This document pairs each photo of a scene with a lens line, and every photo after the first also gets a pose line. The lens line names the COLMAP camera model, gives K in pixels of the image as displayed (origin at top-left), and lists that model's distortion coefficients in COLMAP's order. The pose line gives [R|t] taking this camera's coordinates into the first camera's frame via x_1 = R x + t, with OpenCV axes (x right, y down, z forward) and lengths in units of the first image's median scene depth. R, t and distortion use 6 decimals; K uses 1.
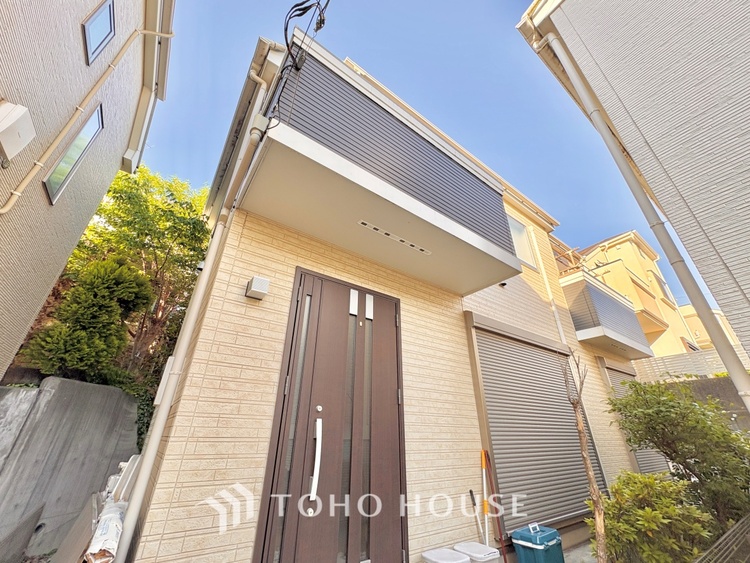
lens RADIAL K [[298.8, 0, 376.0], [0, 298.8, 280.7], [0, 0, 1]] dist [-0.001129, 0.000086]
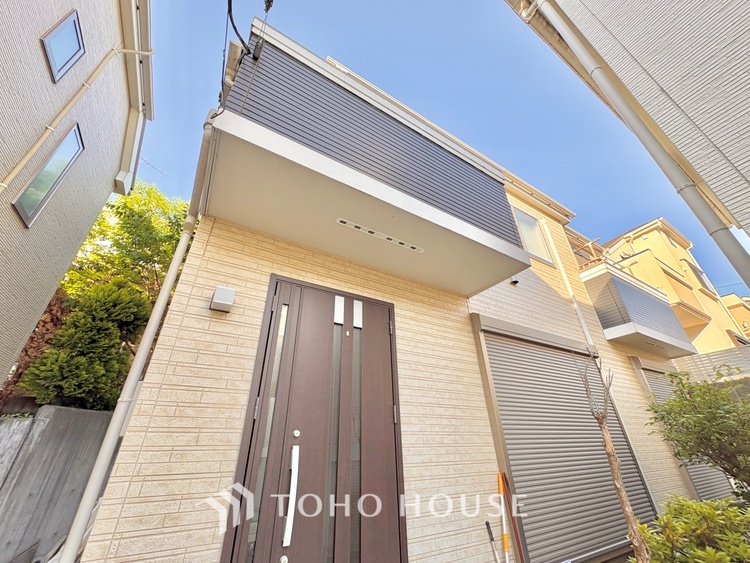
lens RADIAL K [[298.8, 0, 376.0], [0, 298.8, 280.7], [0, 0, 1]] dist [-0.001129, 0.000086]
pose [[0.996174, -0.064398, -0.059071, 0.084623], [0.062302, 0.997384, -0.036659, 0.021525], [0.061277, 0.032839, 0.997580, 0.093070]]
